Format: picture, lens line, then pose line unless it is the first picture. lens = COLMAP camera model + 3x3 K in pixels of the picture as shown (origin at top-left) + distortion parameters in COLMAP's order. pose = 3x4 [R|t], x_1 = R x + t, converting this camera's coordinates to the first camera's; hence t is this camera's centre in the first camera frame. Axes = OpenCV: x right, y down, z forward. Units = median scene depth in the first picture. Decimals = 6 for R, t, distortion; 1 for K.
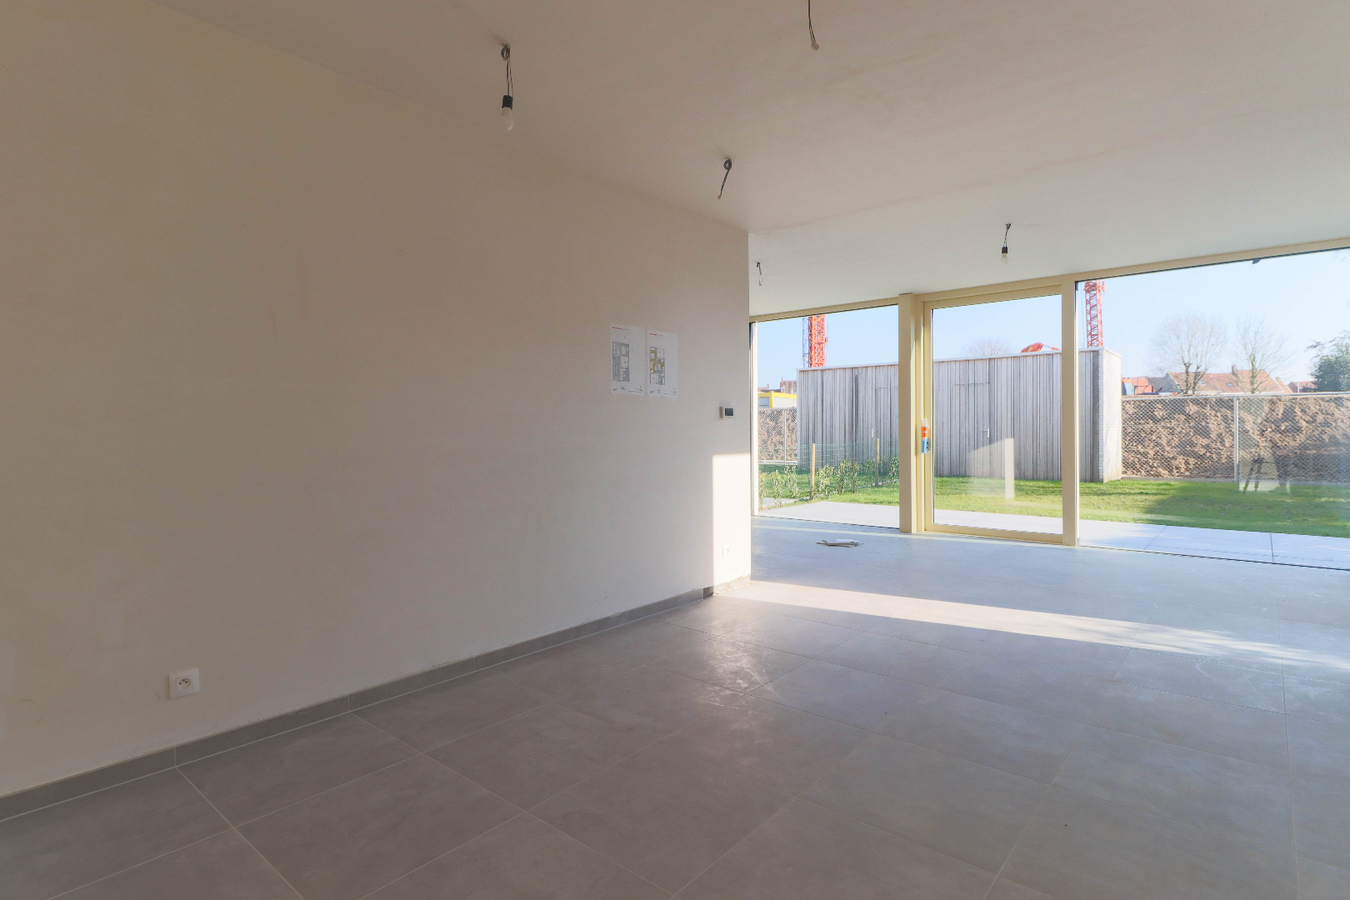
lens RADIAL K [[695.8, 0, 675.9], [0, 695.8, 431.9], [0, 0, 1]] dist [0.005702, -0.000862]
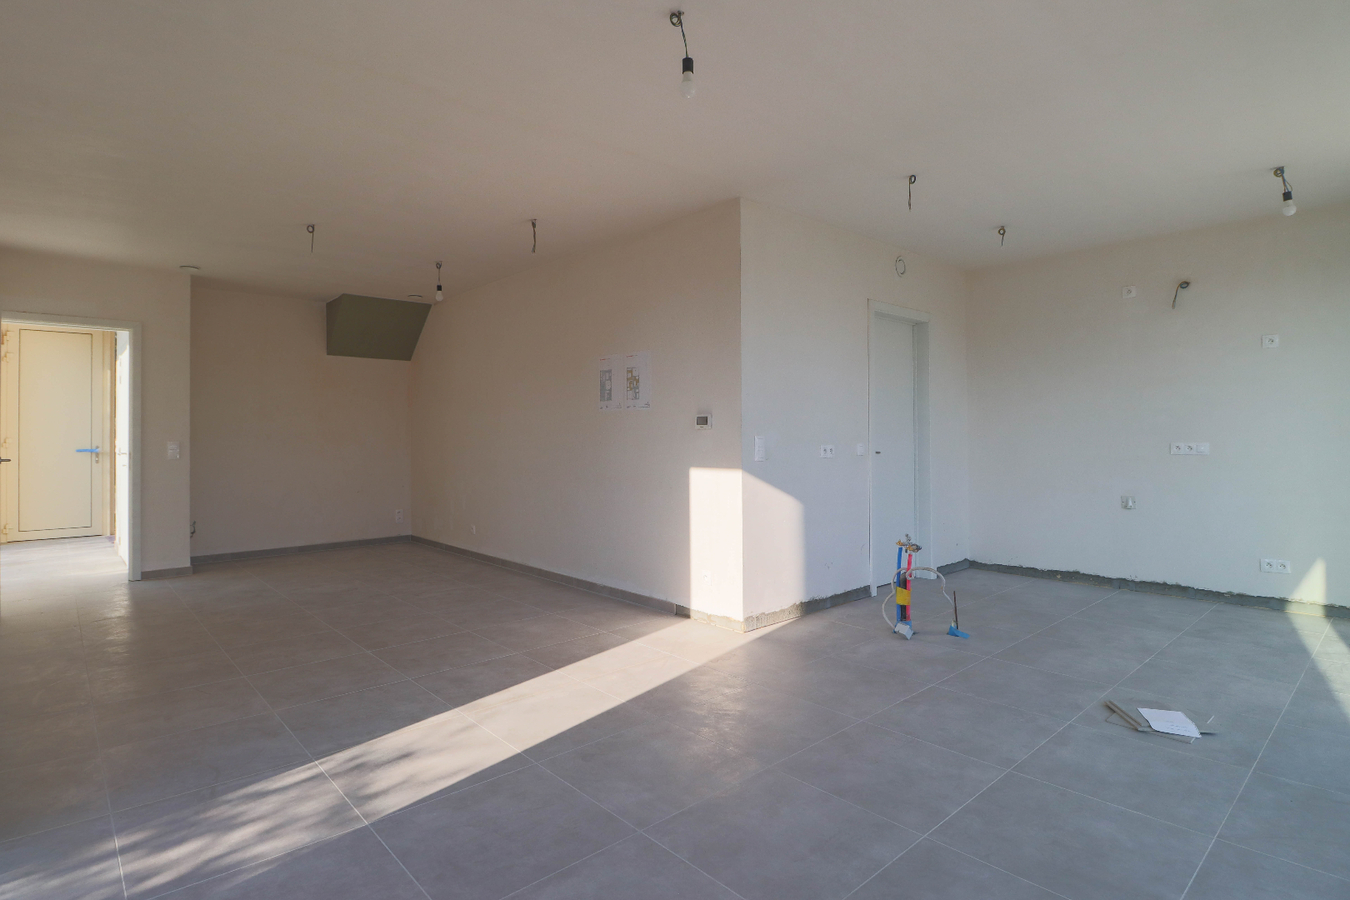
lens RADIAL K [[695.8, 0, 675.9], [0, 695.8, 431.9], [0, 0, 1]] dist [0.005702, -0.000862]
pose [[-0.084391, -0.001254, -0.996432, 1.123779], [0.004438, 0.999989, -0.001634, -0.015316], [0.996423, -0.004560, -0.084384, 1.208814]]
